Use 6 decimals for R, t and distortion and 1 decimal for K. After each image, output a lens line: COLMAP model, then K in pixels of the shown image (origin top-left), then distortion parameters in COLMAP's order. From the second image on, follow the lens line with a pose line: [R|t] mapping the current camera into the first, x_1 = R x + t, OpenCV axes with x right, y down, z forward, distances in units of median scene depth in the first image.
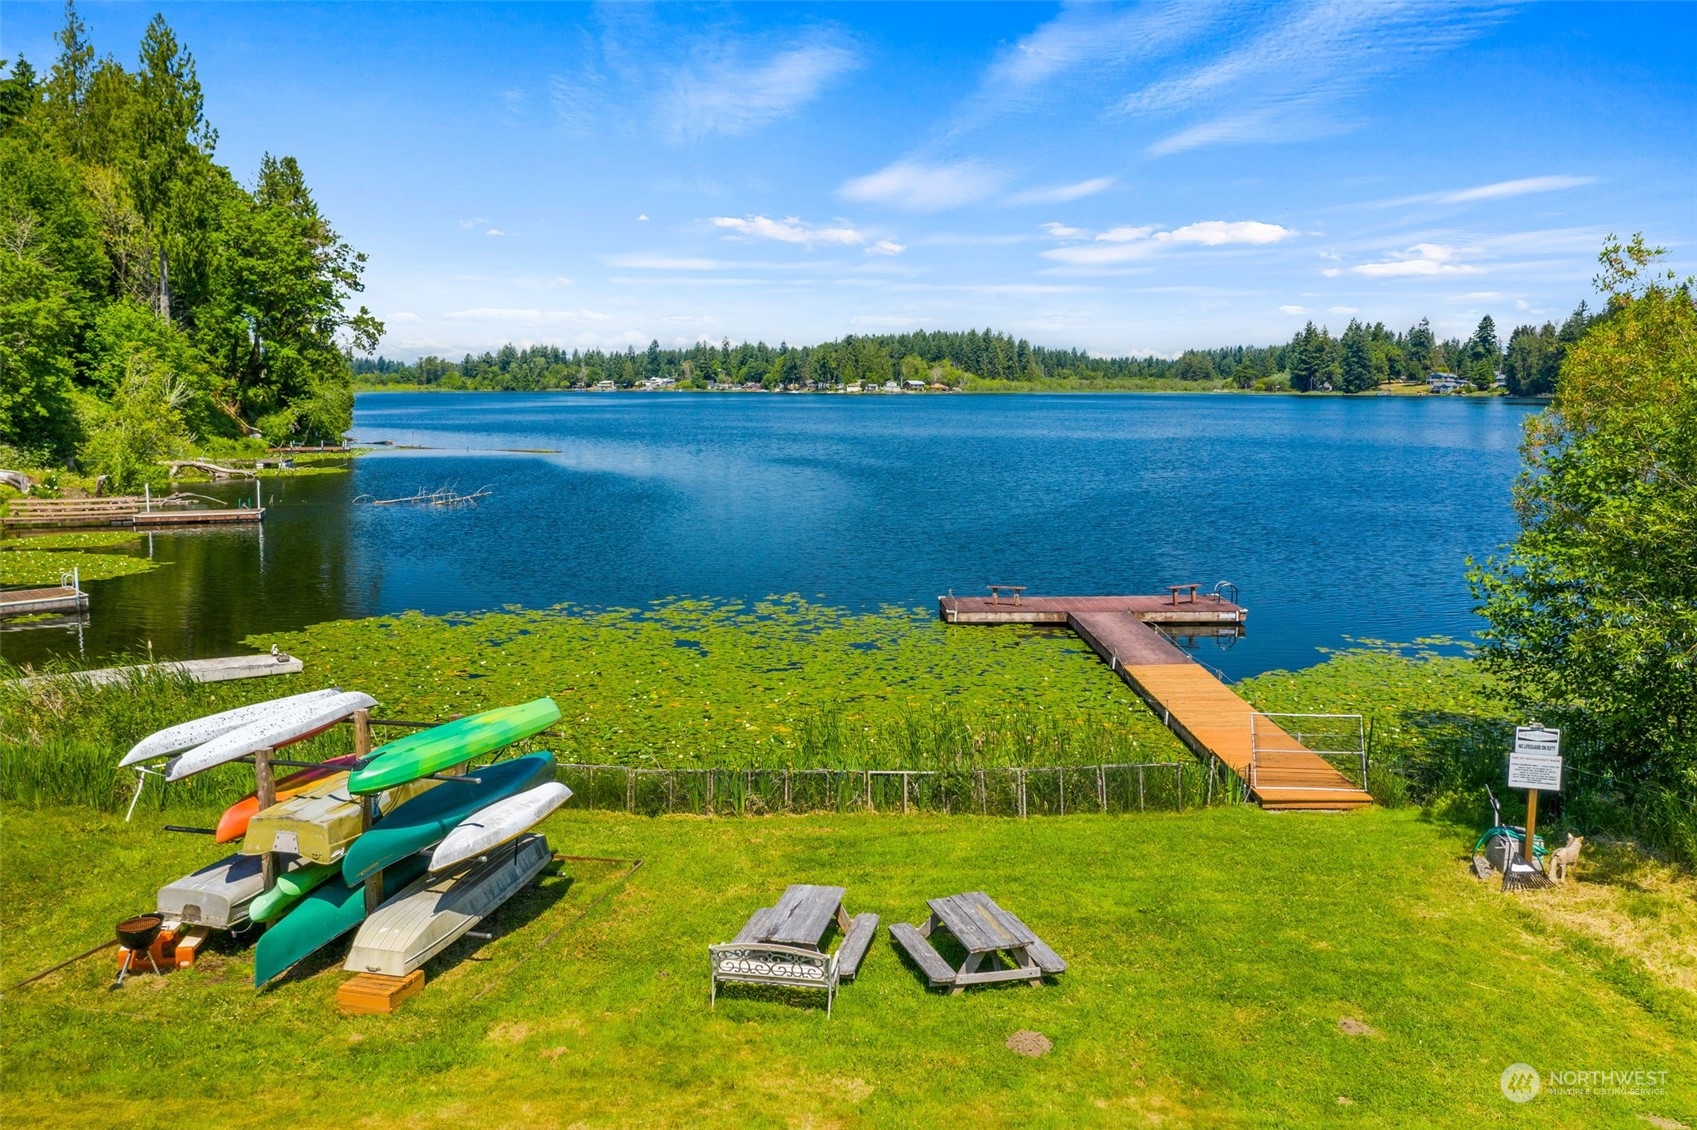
lens RADIAL K [[1352.3, 0, 848.5], [0, 1352.3, 565.0], [0, 0, 1]] dist [0.001360, -0.008145]
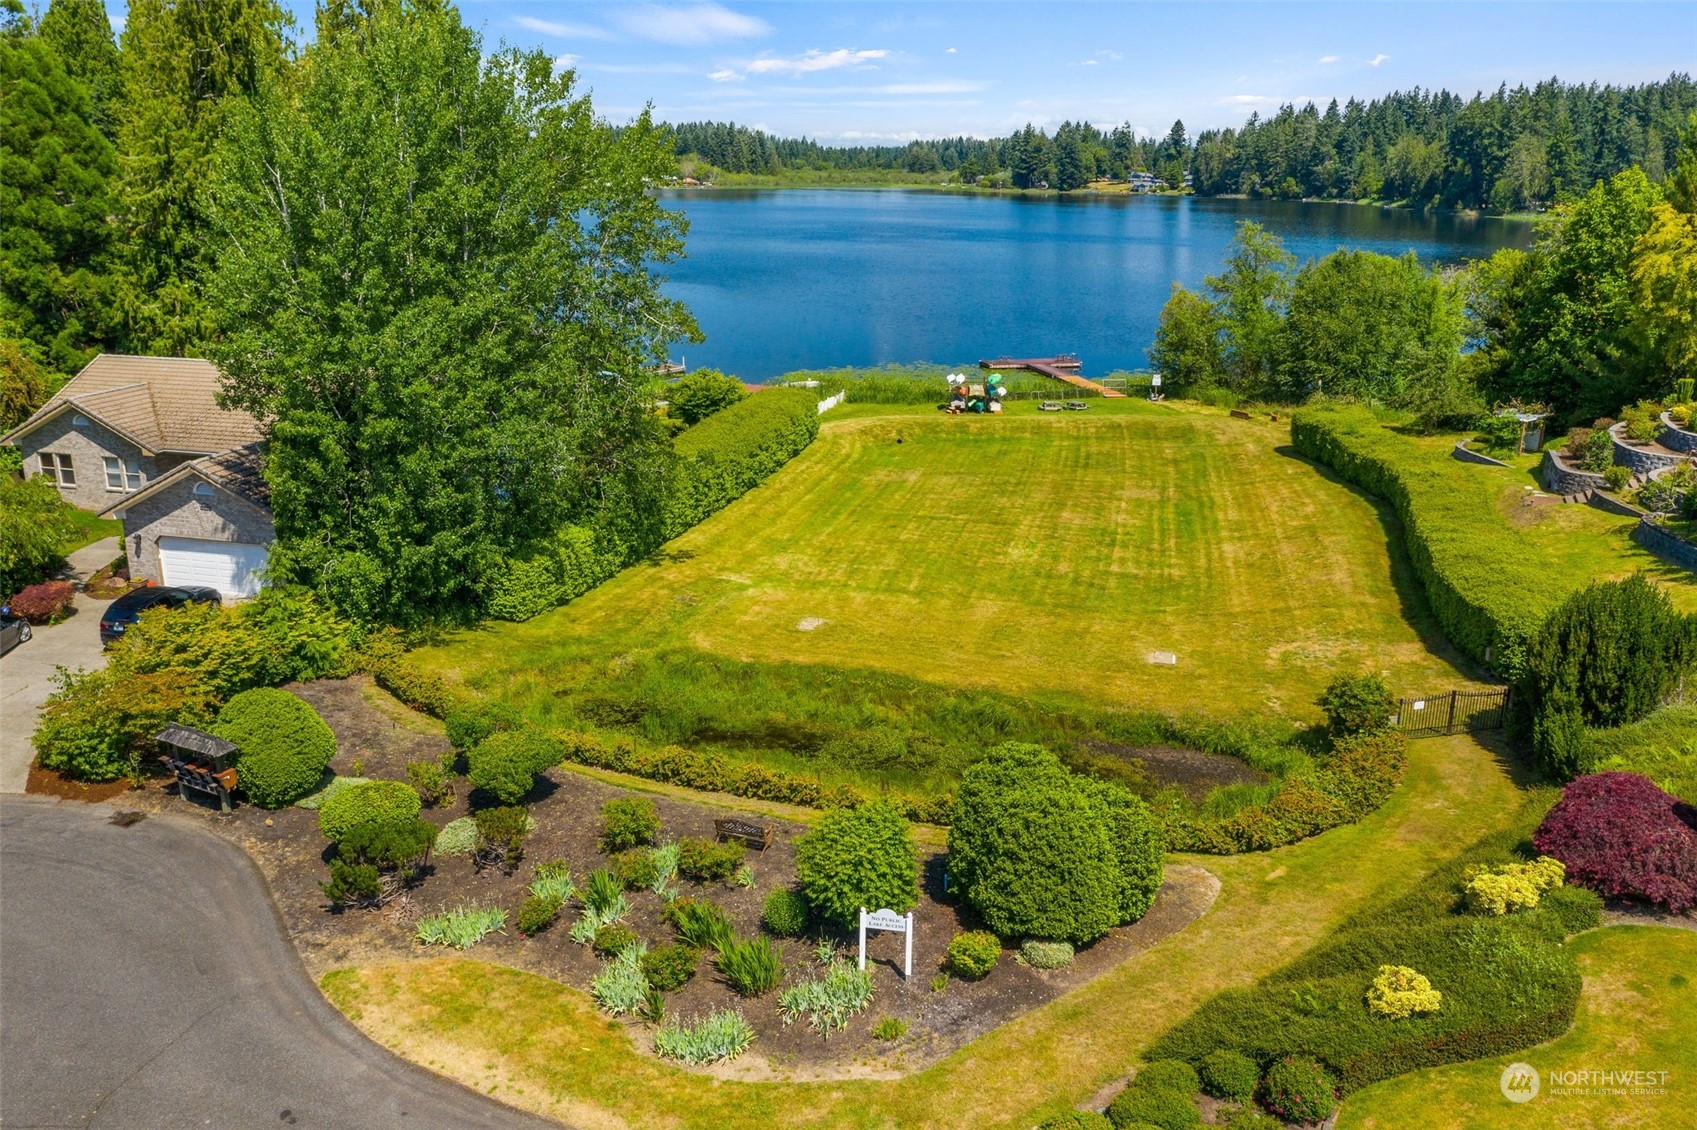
lens RADIAL K [[1352.3, 0, 848.5], [0, 1352.3, 565.0], [0, 0, 1]] dist [0.001360, -0.008145]
pose [[0.978772, -0.052253, 0.198180, -0.040904], [0.020963, 0.987406, 0.156809, -0.000250], [-0.203878, -0.149326, 0.967541, -0.092368]]
